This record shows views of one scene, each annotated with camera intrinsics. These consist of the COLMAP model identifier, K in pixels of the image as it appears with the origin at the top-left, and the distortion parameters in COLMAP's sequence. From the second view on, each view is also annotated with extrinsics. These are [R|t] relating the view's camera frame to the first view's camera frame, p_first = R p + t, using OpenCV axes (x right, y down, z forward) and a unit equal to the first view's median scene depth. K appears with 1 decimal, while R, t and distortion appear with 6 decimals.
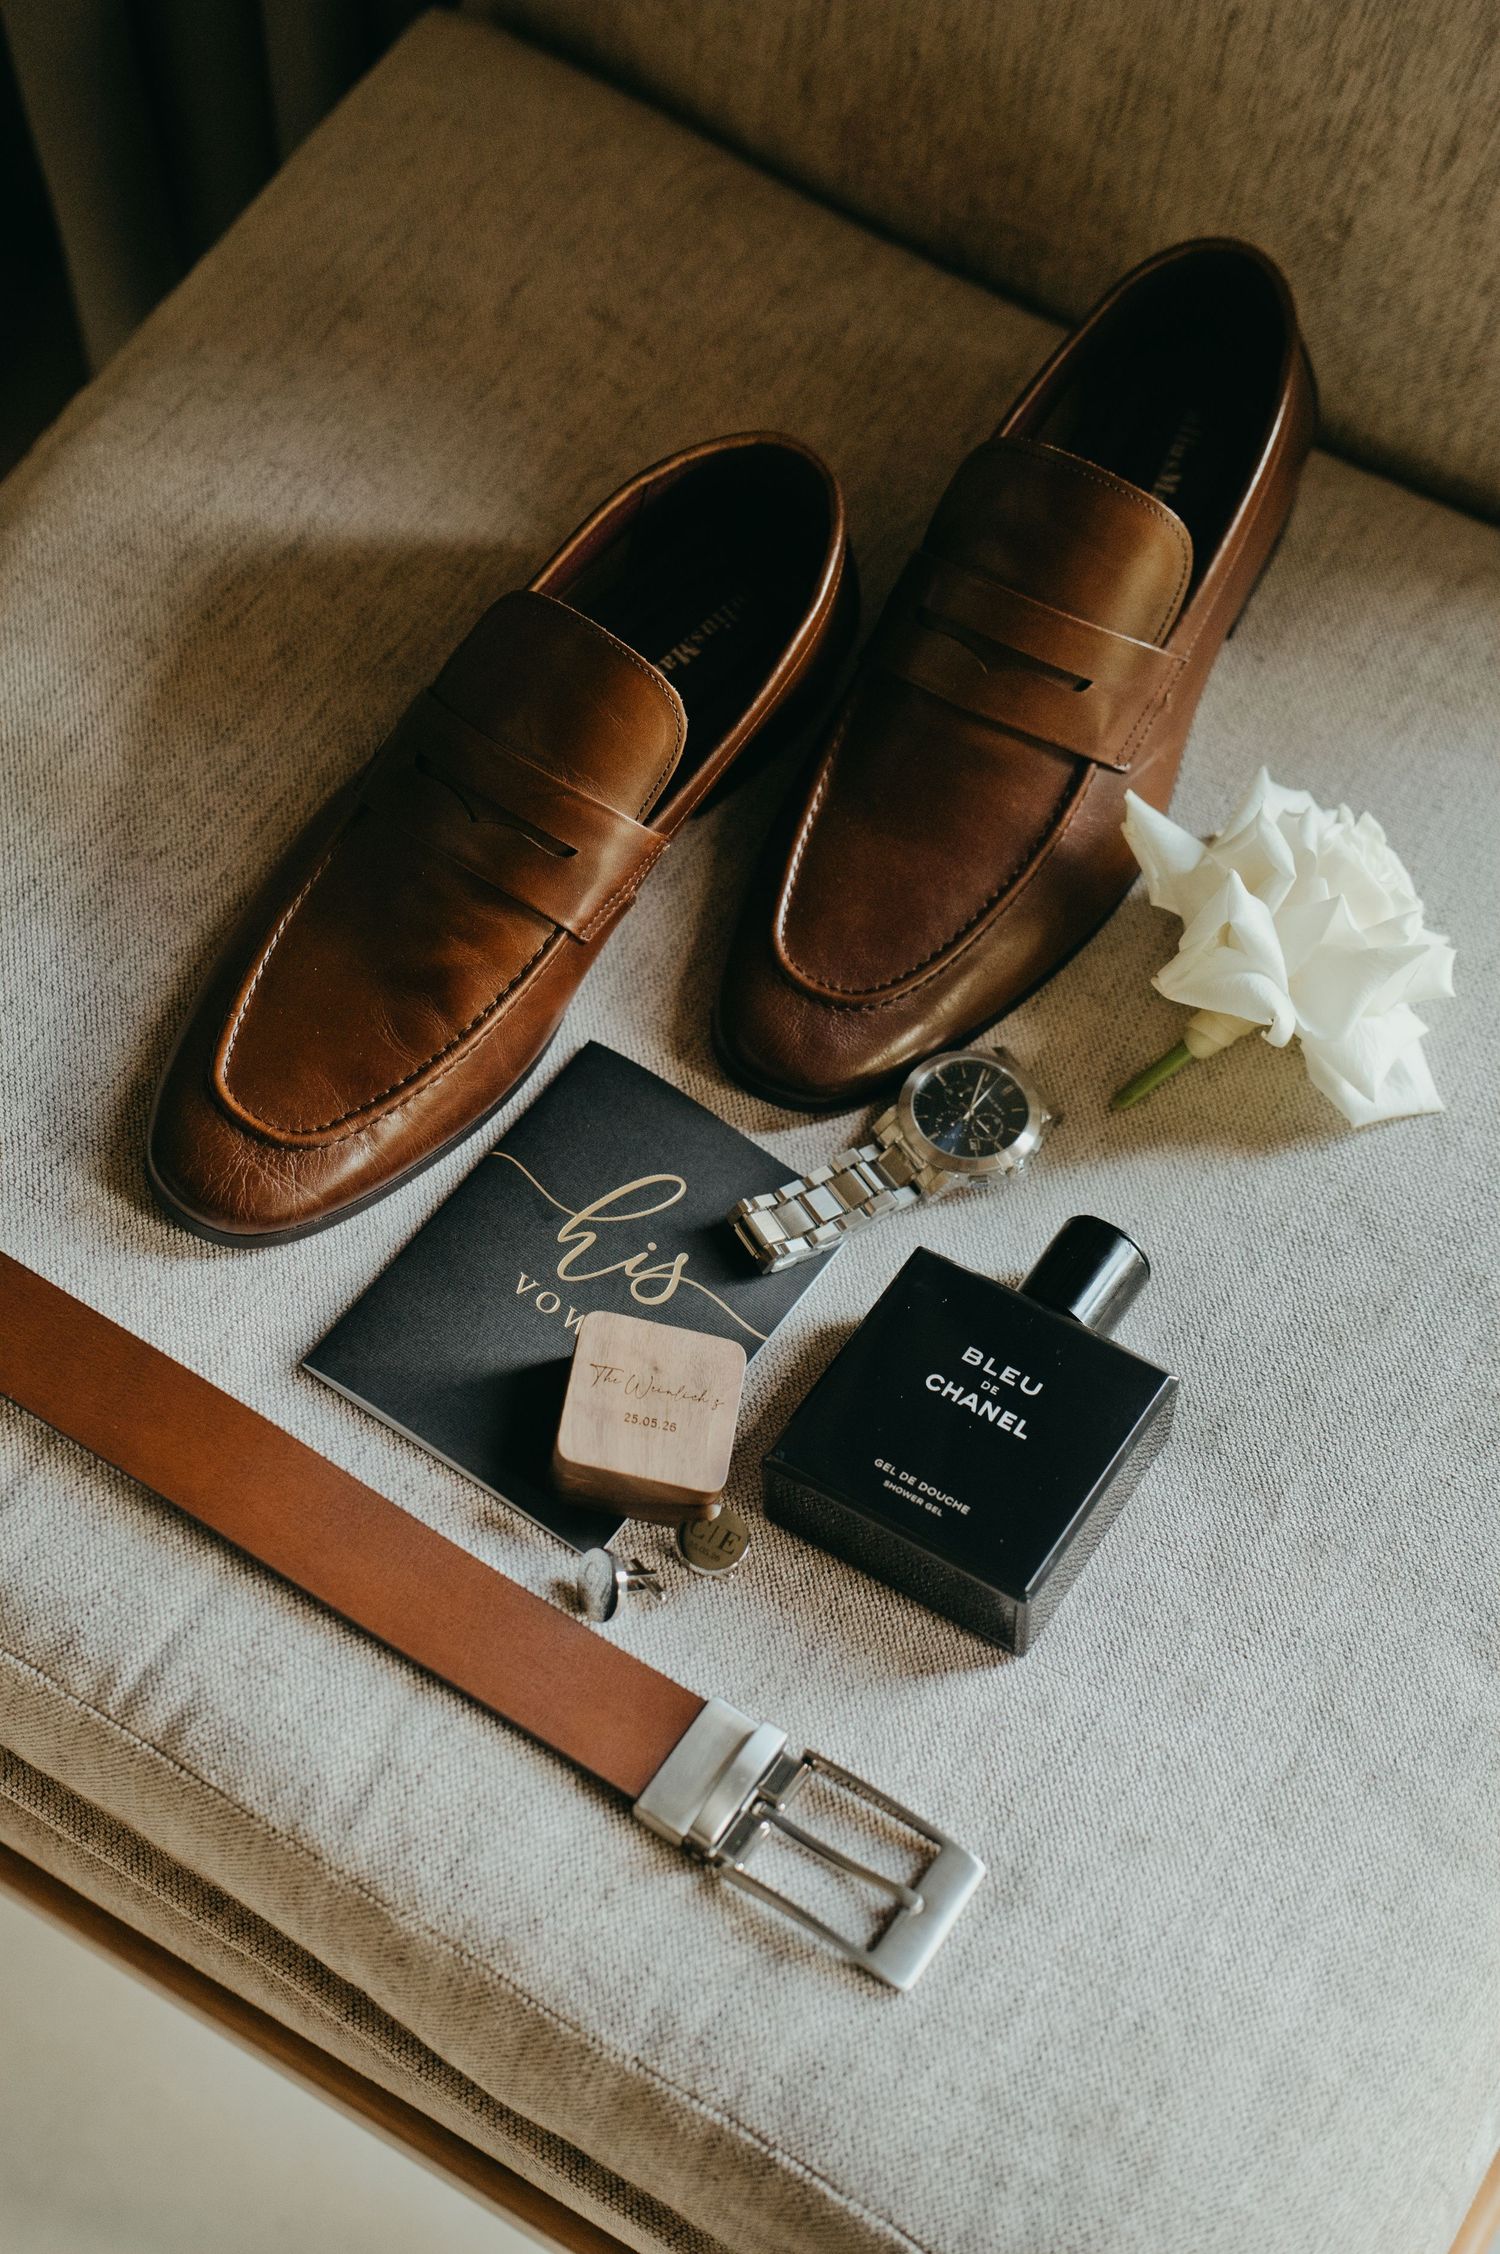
lens RADIAL K [[3155.4, 0, 750.0], [0, 3155.4, 1127.0], [0, 0, 1]] dist [0.145866, -0.417426]
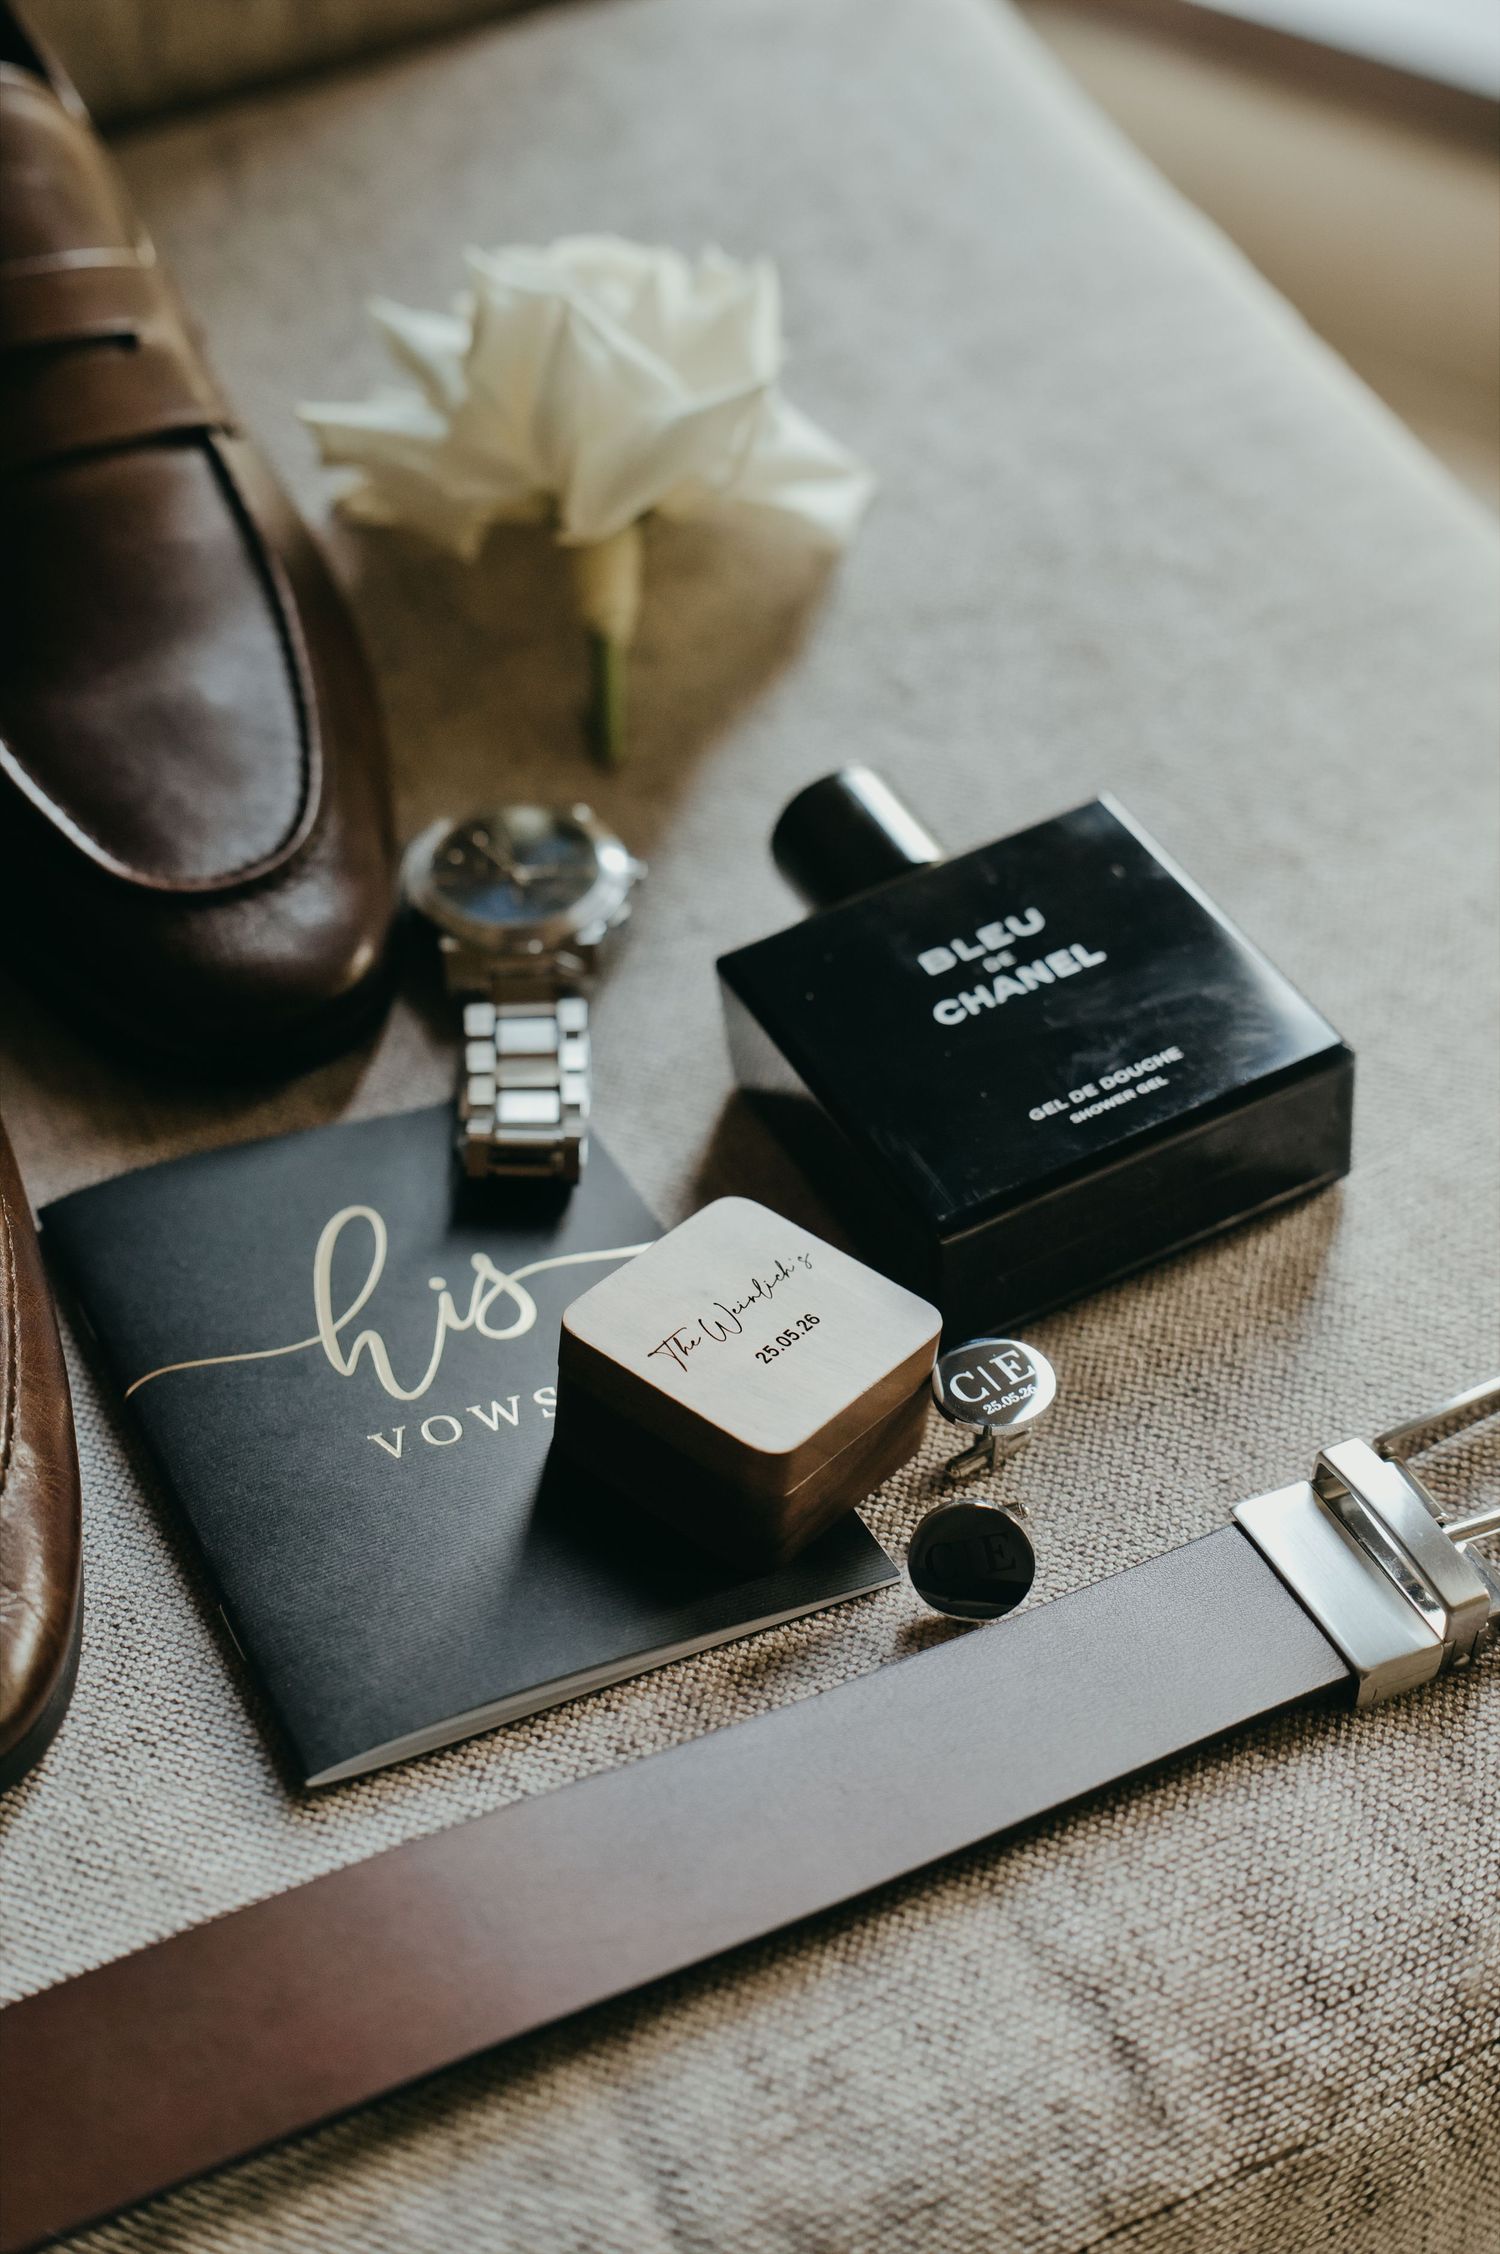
lens RADIAL K [[3155.4, 0, 750.0], [0, 3155.4, 1127.0], [0, 0, 1]] dist [0.145866, -0.417426]
pose [[0.508802, -0.632556, 0.583947, -0.348603], [0.744725, 0.663686, 0.070042, 0.021503], [-0.431862, 0.399243, 0.808765, 0.510650]]
